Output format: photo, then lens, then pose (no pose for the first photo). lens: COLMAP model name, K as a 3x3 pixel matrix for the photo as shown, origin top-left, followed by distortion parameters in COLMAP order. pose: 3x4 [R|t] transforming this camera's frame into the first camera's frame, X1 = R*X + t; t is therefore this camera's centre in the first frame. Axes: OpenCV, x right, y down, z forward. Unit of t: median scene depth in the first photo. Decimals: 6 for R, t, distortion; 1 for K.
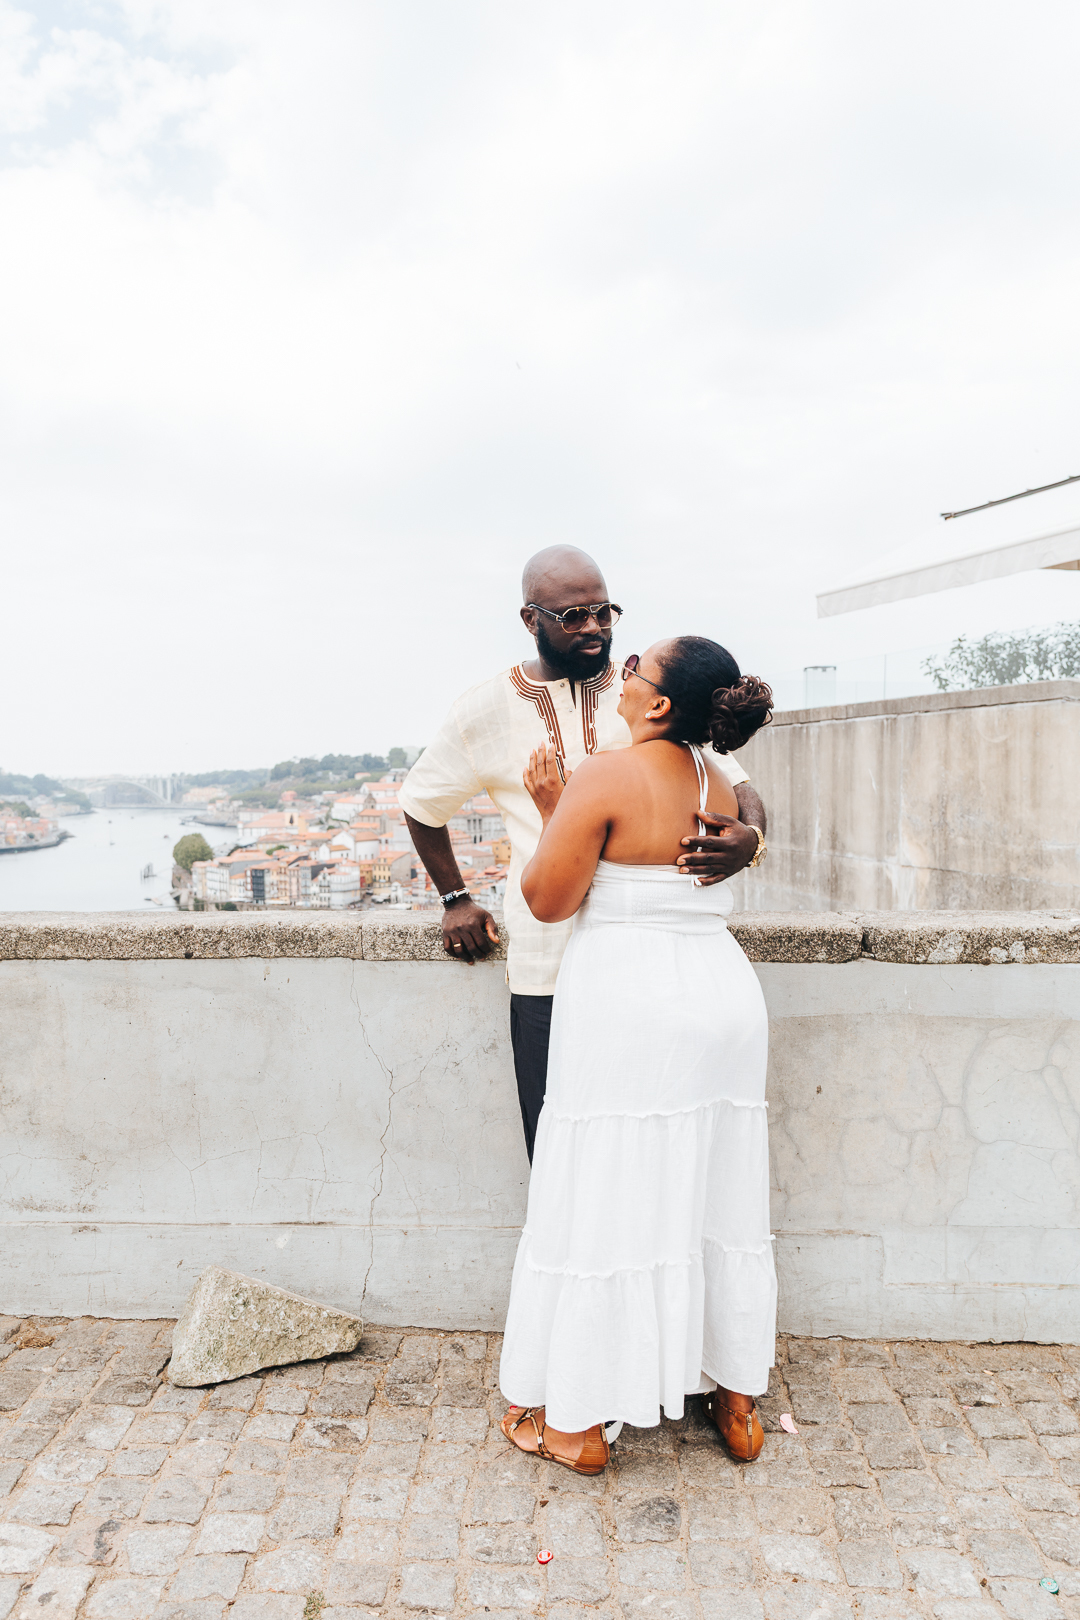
lens RADIAL K [[1167.2, 0, 514.2], [0, 1167.2, 870.8], [0, 0, 1]] dist [0.000101, -0.045466]
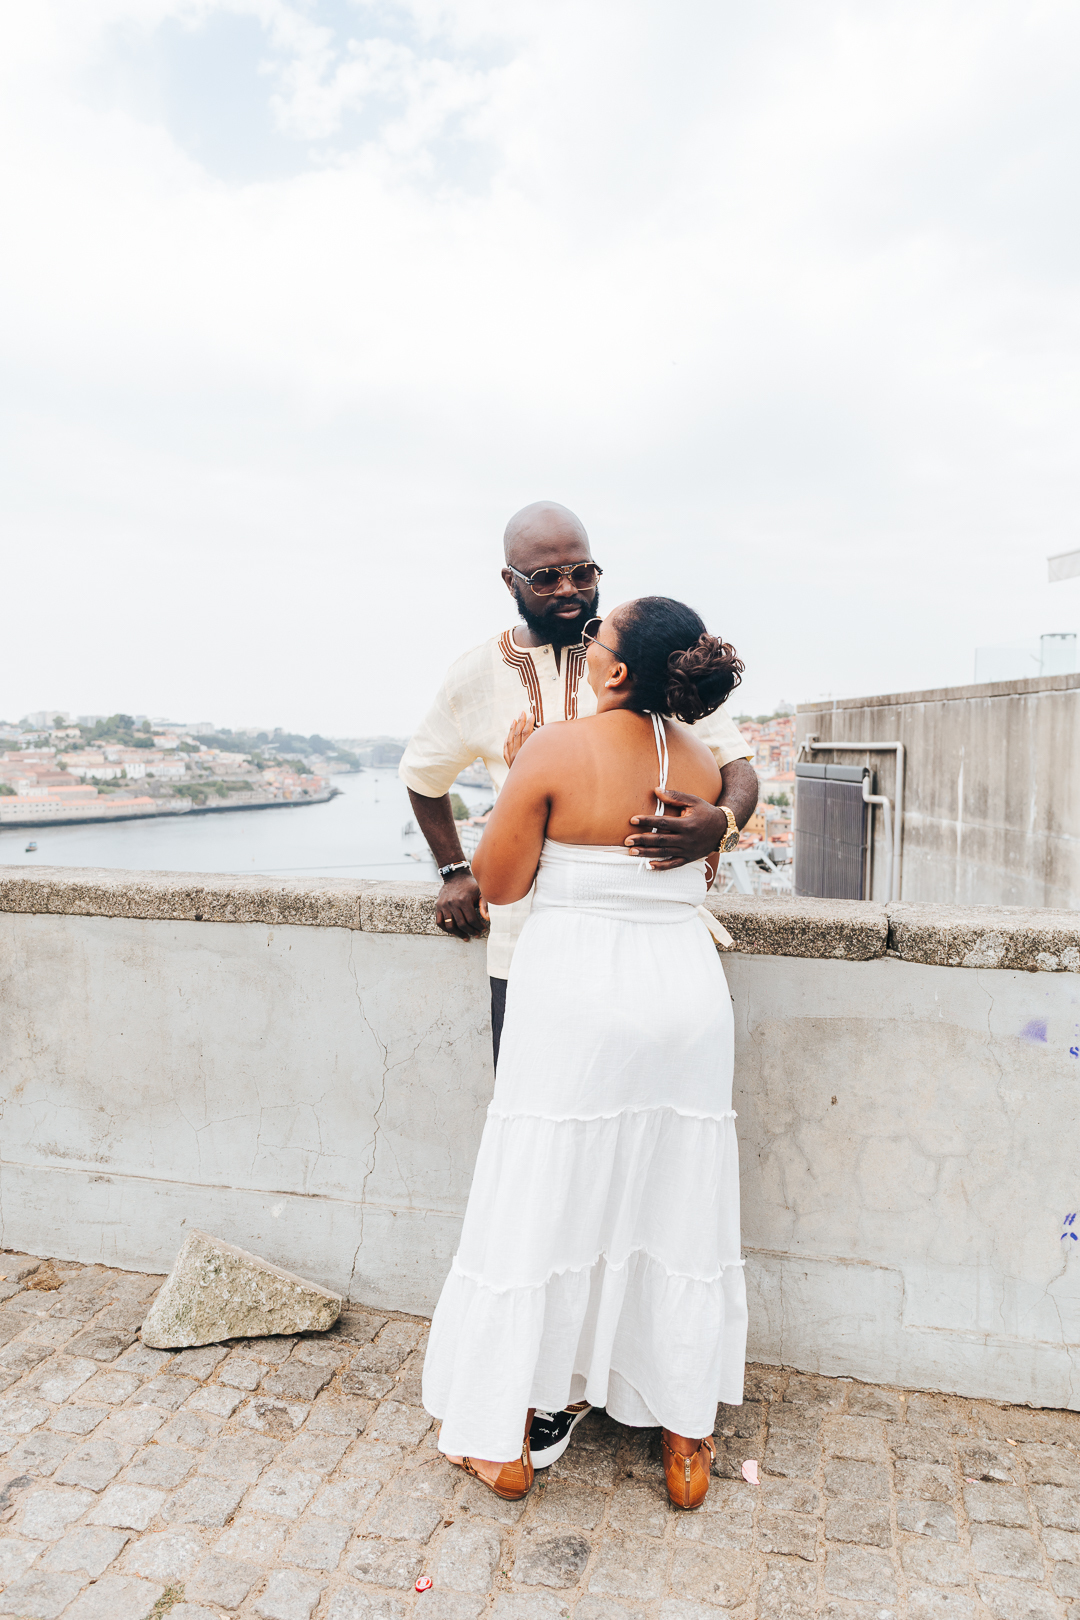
lens RADIAL K [[1153.4, 0, 528.7], [0, 1153.4, 821.4], [0, 0, 1]] dist [-0.010309, -0.023785]
pose [[0.979388, 0.030782, -0.199628, 0.202878], [-0.033297, 0.999403, -0.009253, -0.011316], [0.199224, 0.015709, 0.979828, 0.080774]]
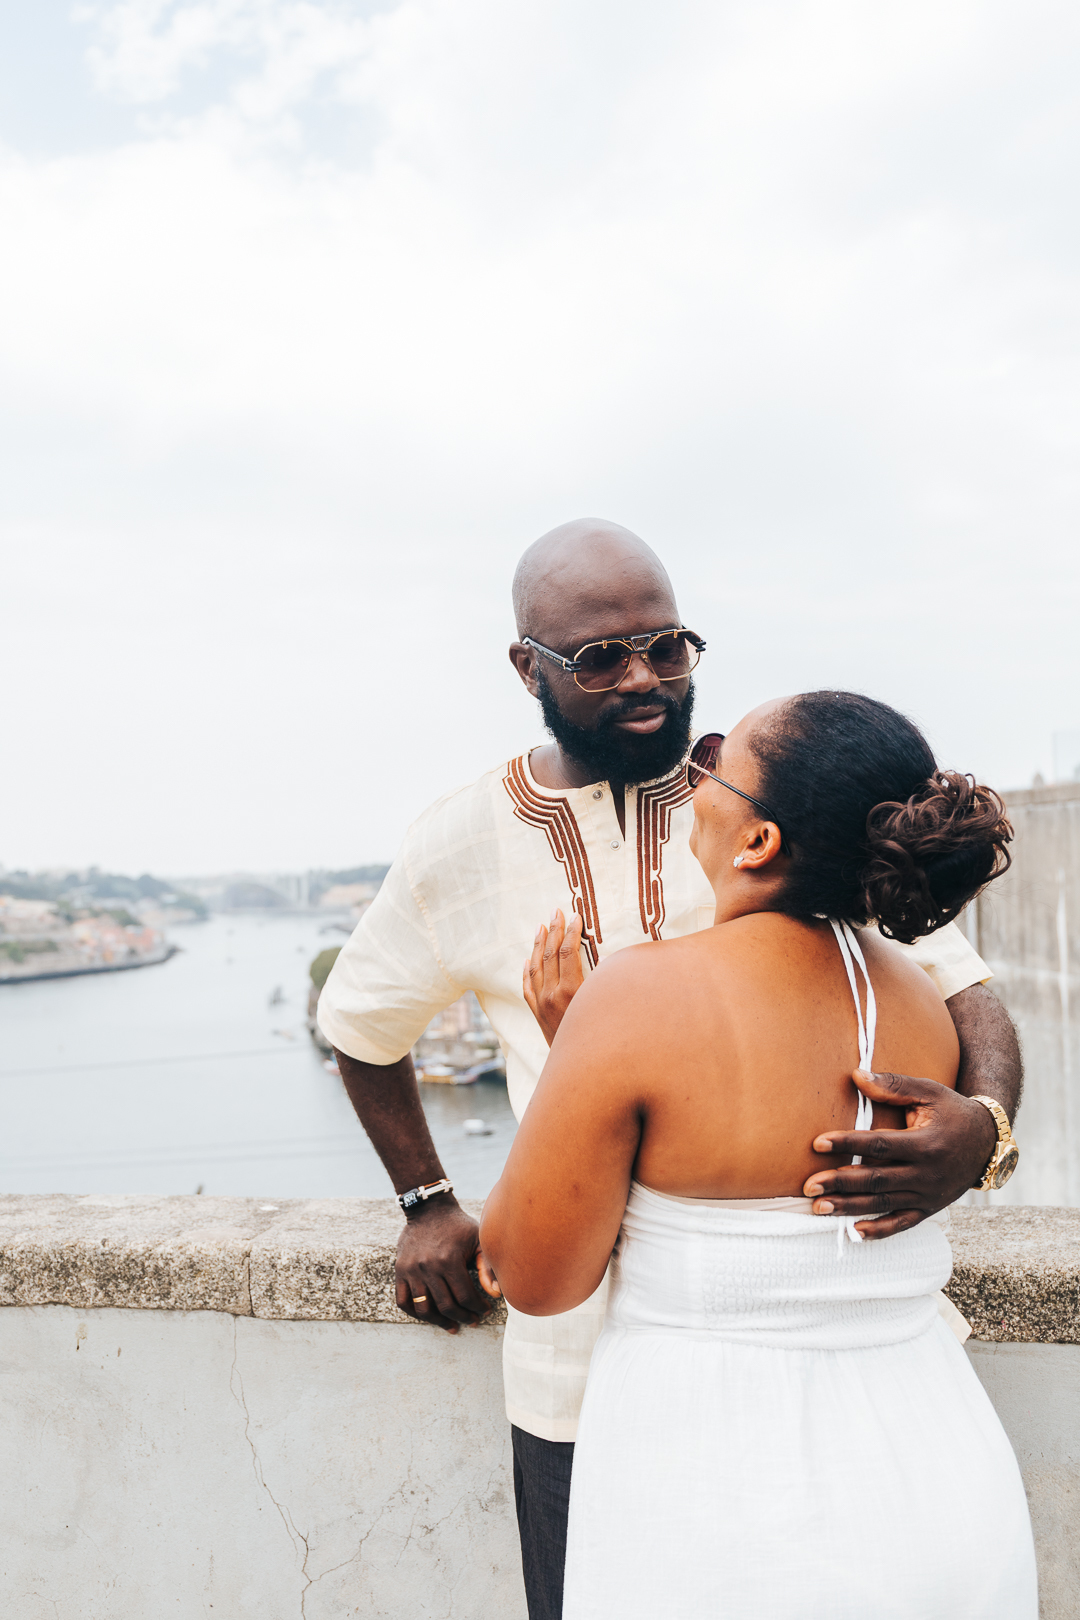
lens RADIAL K [[1556.5, 0, 539.7], [0, 1556.5, 818.9], [0, 0, 1]] dist [-0.034159, 0.015423]
pose [[0.990495, -0.023492, -0.135529, 0.099768], [0.008335, 0.993748, -0.111335, -0.068871], [0.137297, 0.109147, 0.984498, 0.315444]]
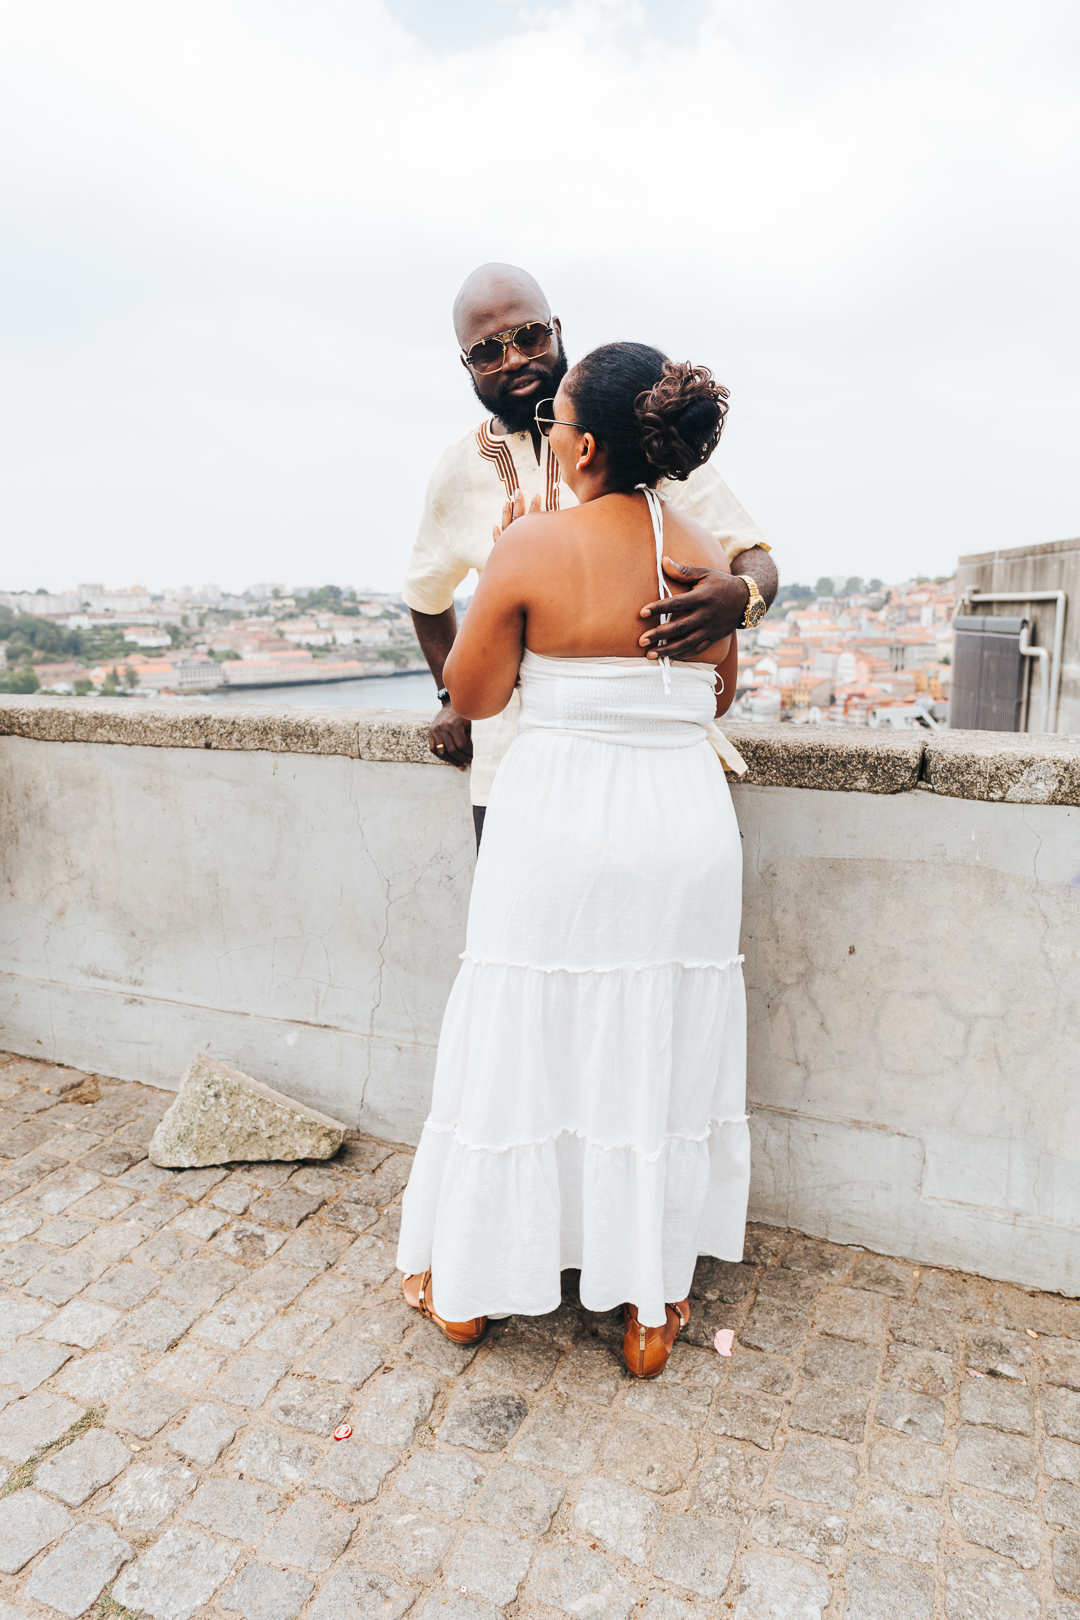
lens RADIAL K [[1074.9, 0, 540.0], [0, 1074.9, 810.0], [0, 0, 1]] dist [-0.007333, -0.025648]
pose [[0.937999, 0.068018, -0.339898, 0.306758], [-0.030927, 0.993070, 0.113379, 0.015305], [0.345254, -0.095837, 0.933603, 0.248600]]
